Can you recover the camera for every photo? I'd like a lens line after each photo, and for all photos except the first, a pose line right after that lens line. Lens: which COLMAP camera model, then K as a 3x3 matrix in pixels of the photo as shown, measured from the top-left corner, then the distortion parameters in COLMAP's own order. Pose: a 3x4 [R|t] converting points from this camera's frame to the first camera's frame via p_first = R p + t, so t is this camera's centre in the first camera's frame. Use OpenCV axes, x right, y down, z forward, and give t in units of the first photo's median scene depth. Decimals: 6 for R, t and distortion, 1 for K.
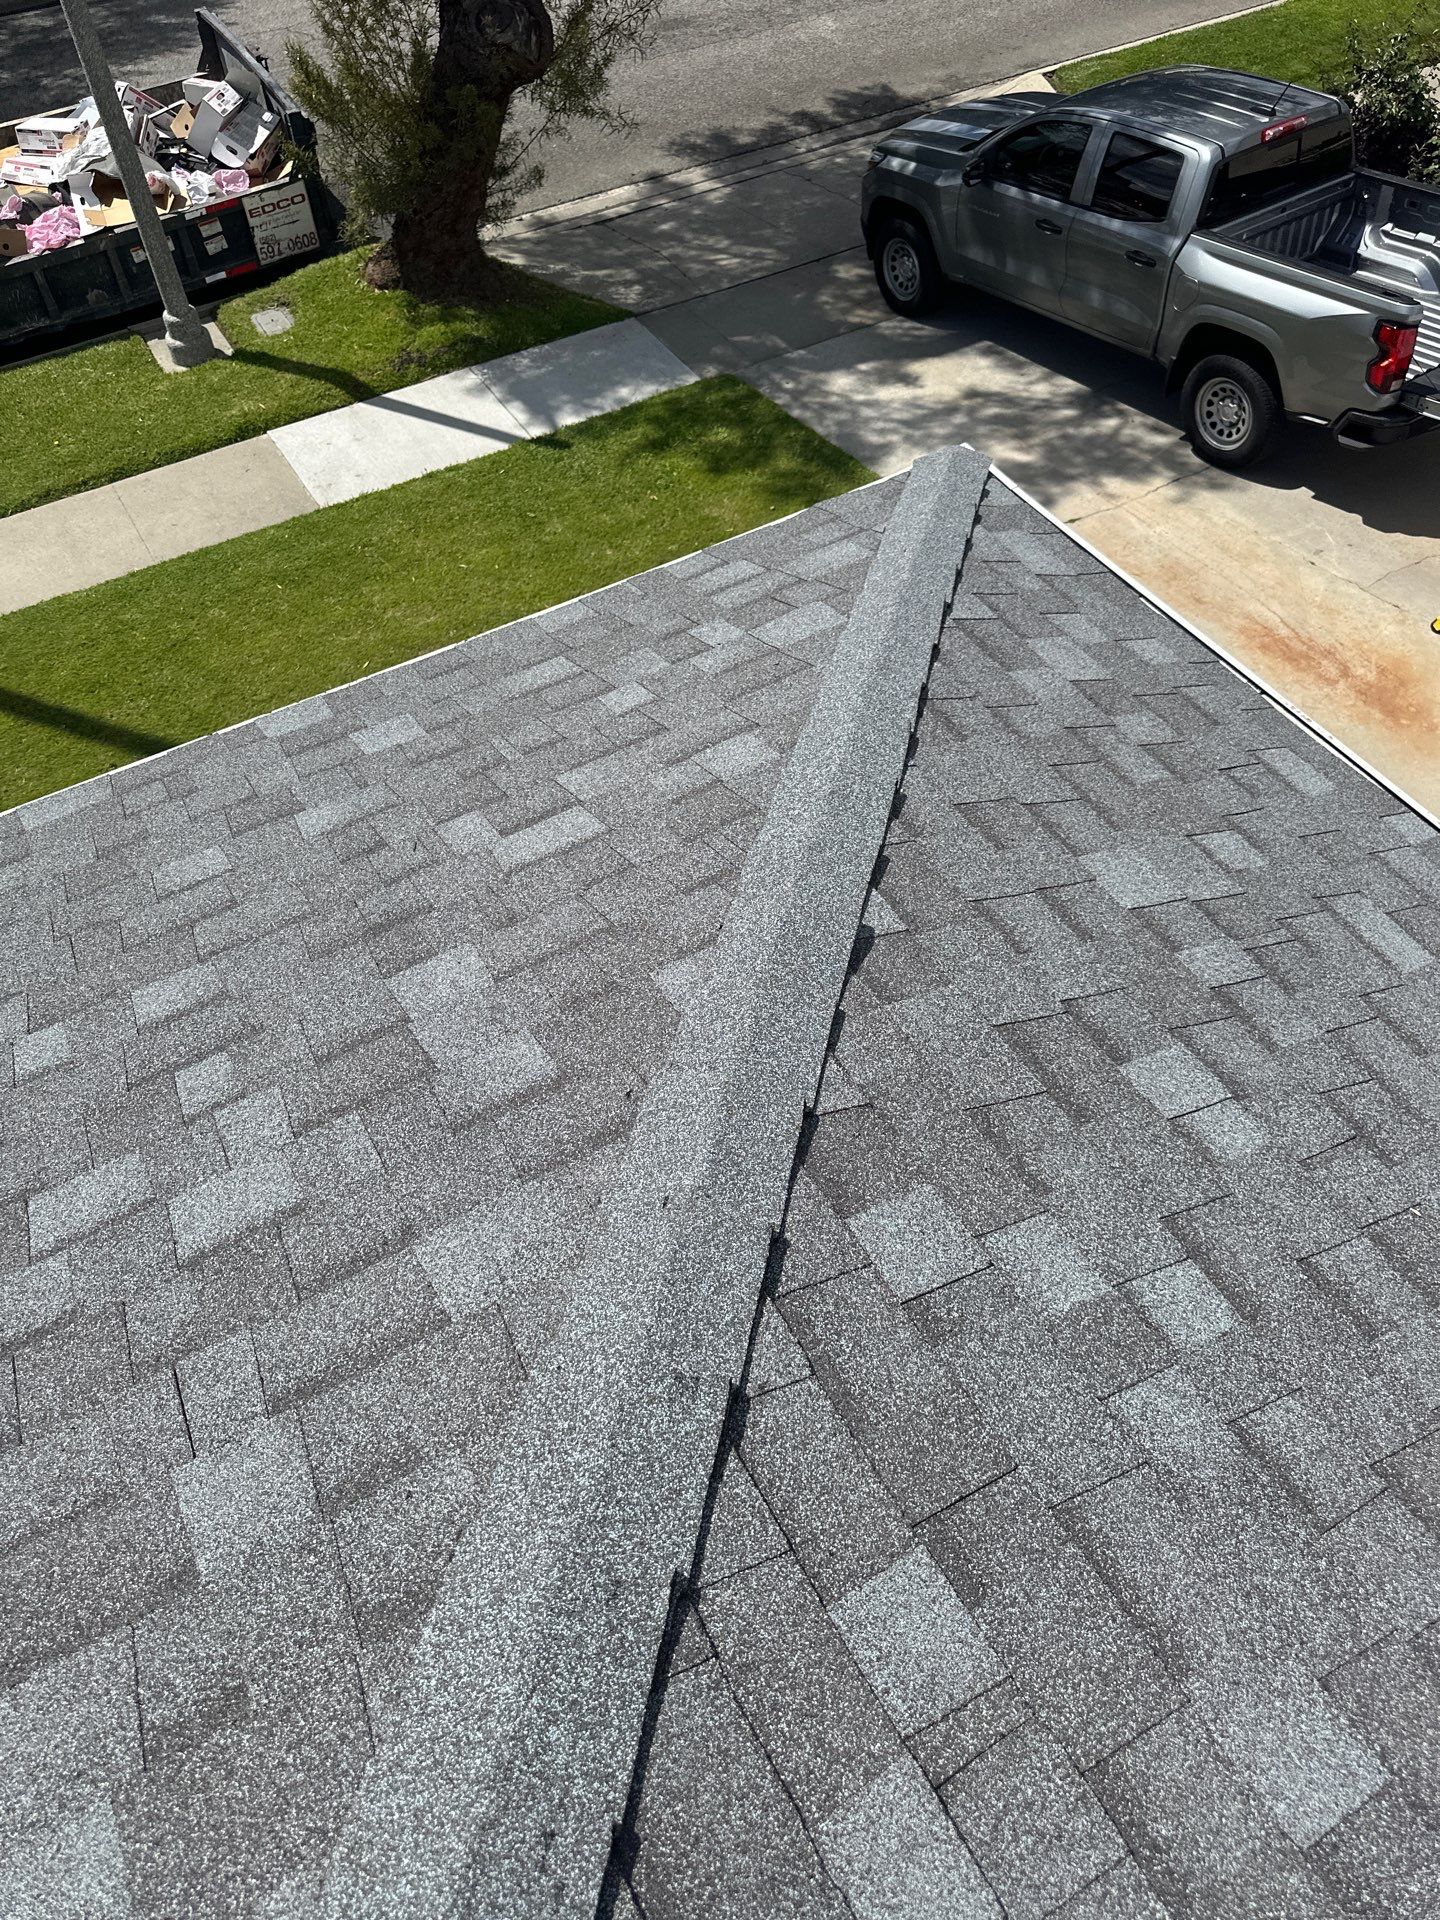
lens RADIAL K [[1375.3, 0, 708.4], [0, 1375.3, 952.7], [0, 0, 1]] dist [0.009776, -0.009532]
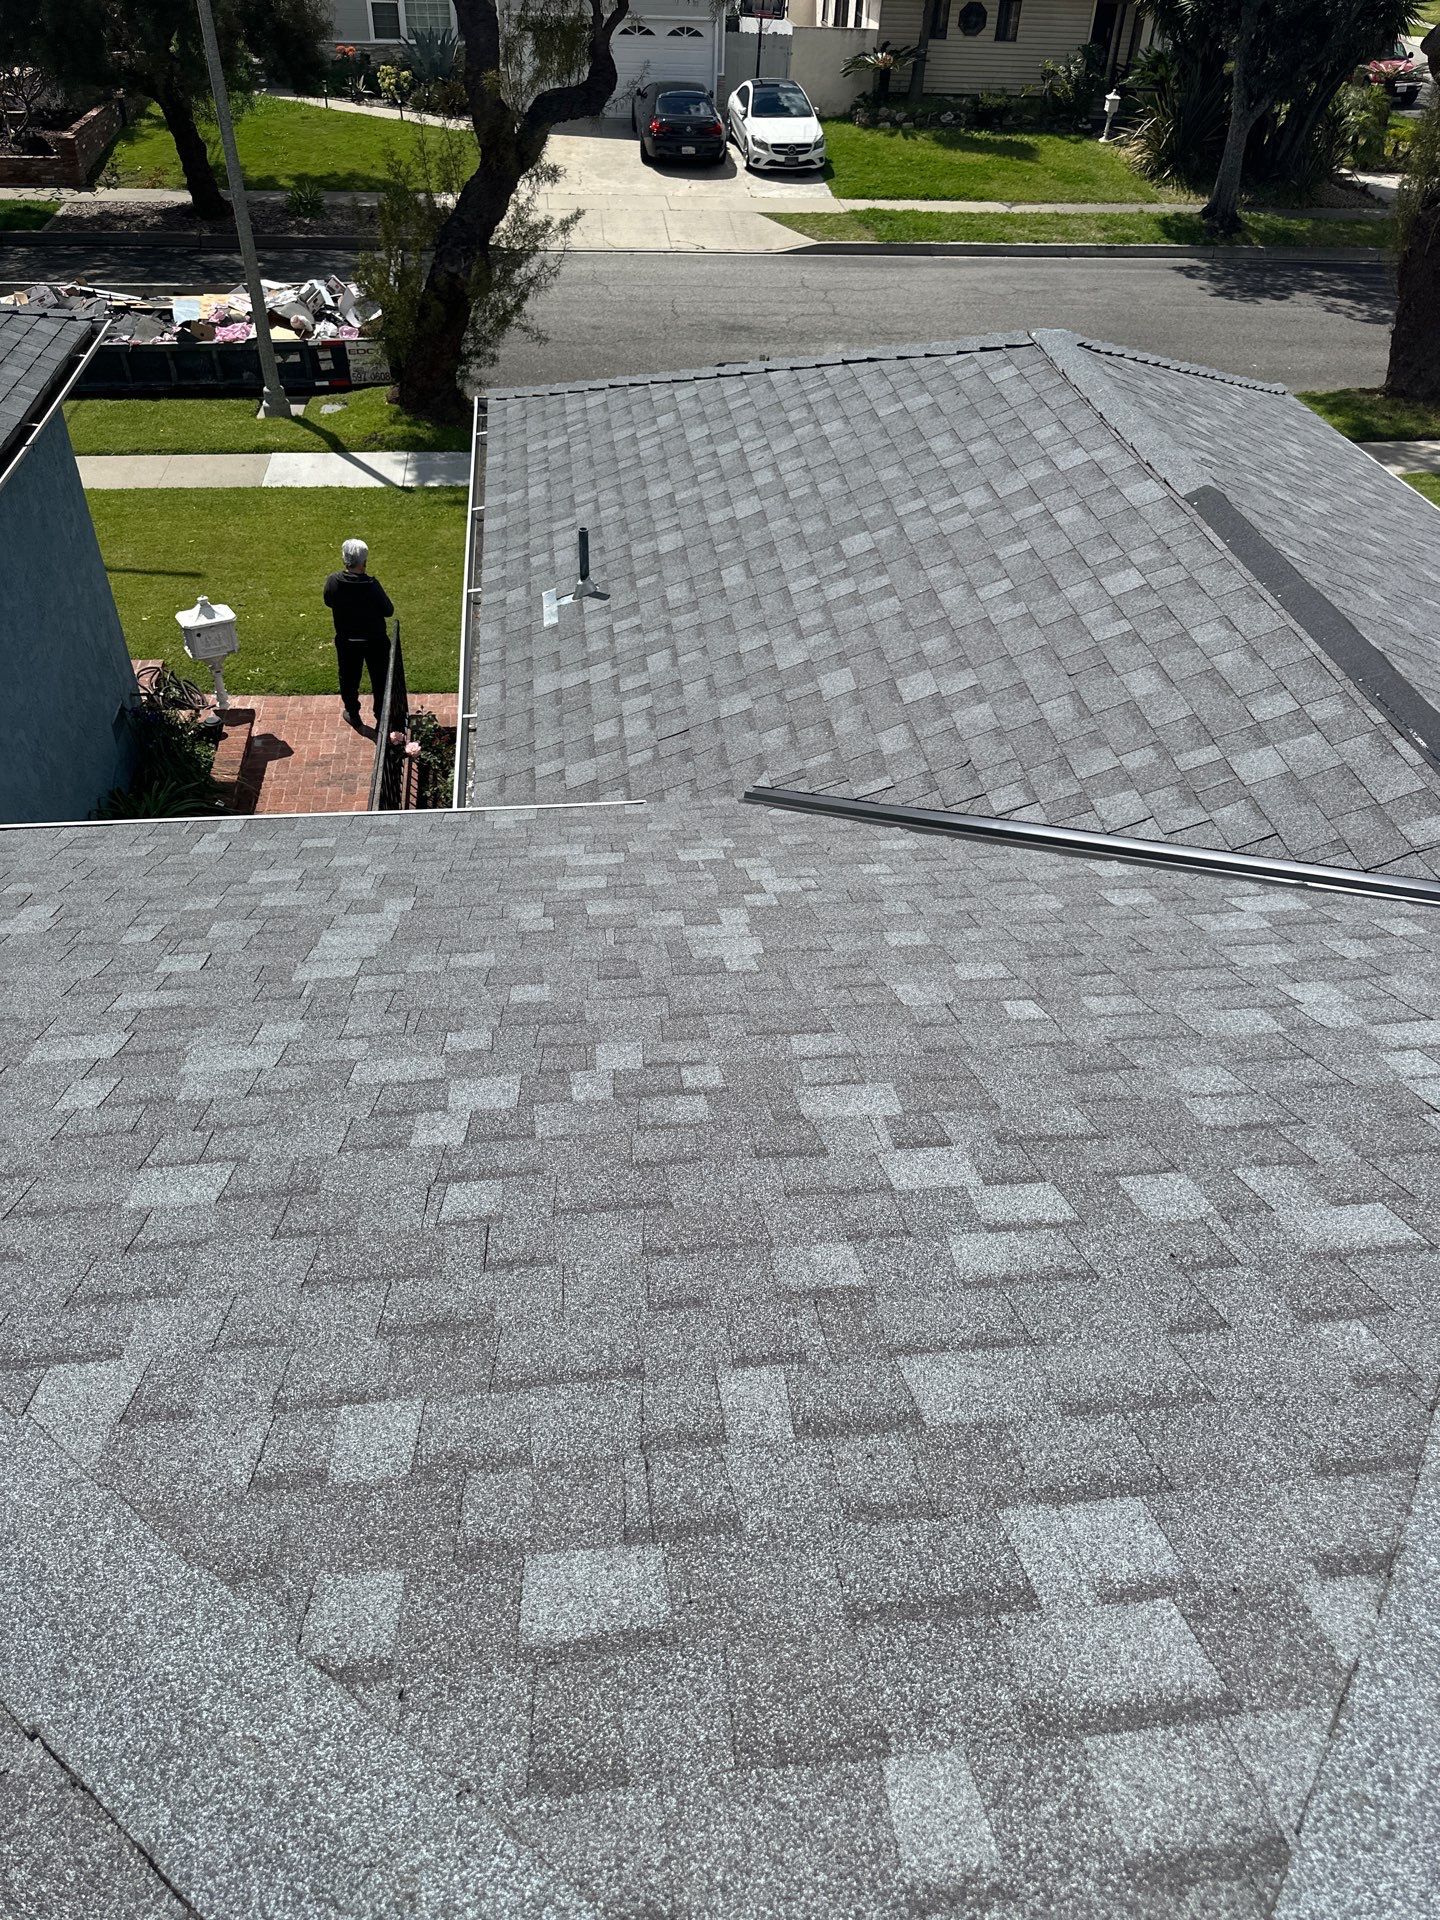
lens RADIAL K [[1375.3, 0, 727.9], [0, 1375.3, 957.6], [0, 0, 1]] dist [0.009776, -0.009532]
pose [[0.919453, 0.299369, -0.254922, 0.731843], [-0.345876, 0.924150, -0.162225, 0.244084], [0.187021, 0.237329, 0.953257, -0.311130]]
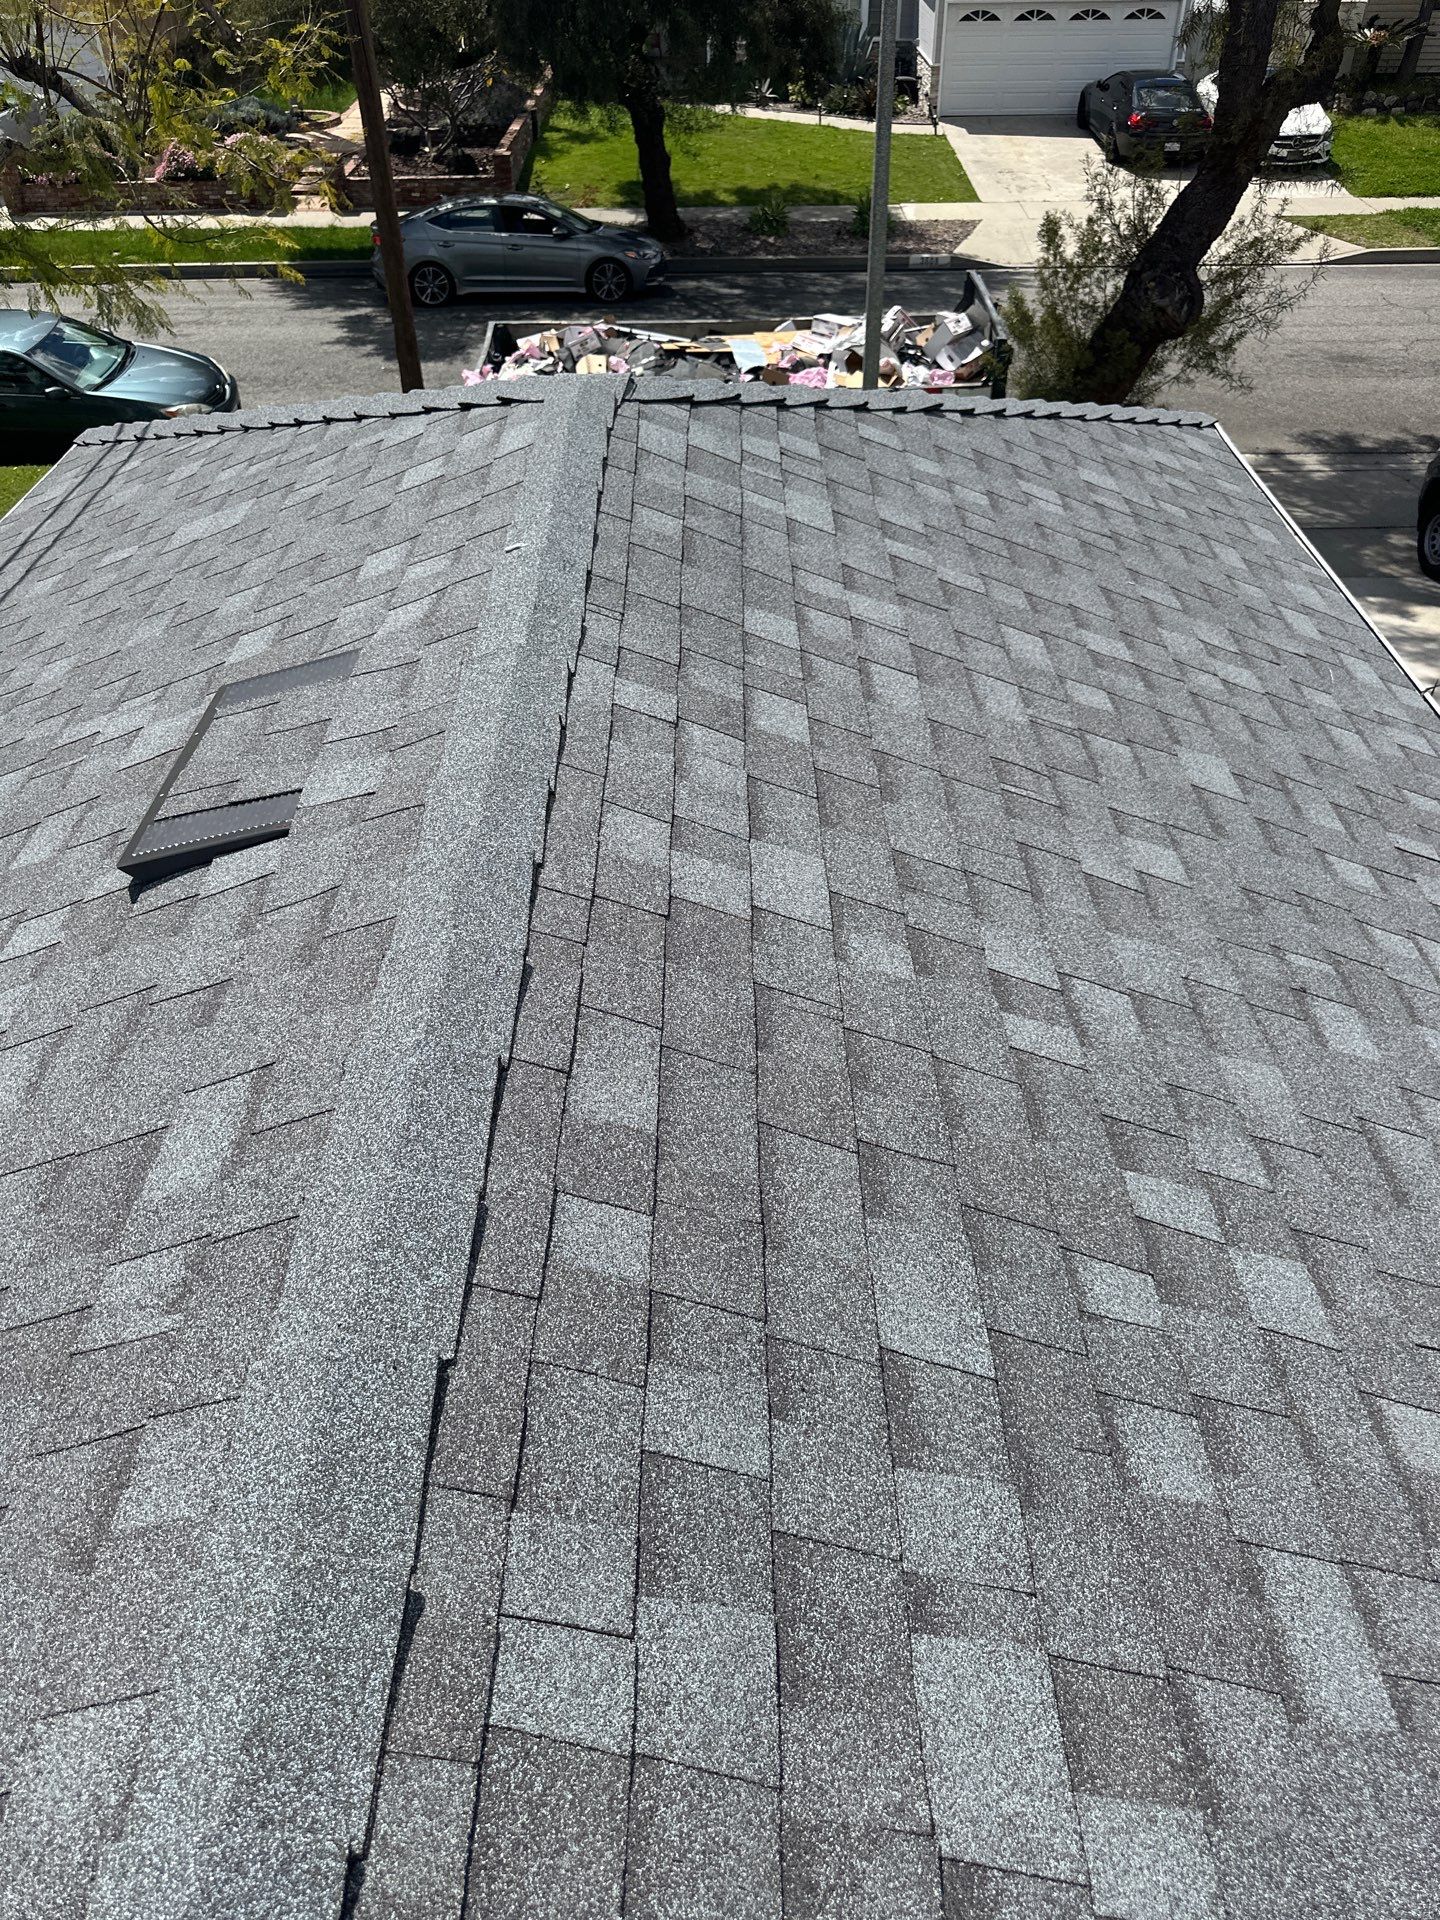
lens RADIAL K [[1375.3, 0, 720.5], [0, 1375.3, 948.6], [0, 0, 1]] dist [0.009776, -0.009532]
pose [[0.866398, 0.334680, -0.370600, 0.158227], [-0.402400, 0.907393, -0.121294, 0.204365], [0.295685, 0.254218, 0.920838, -0.169096]]
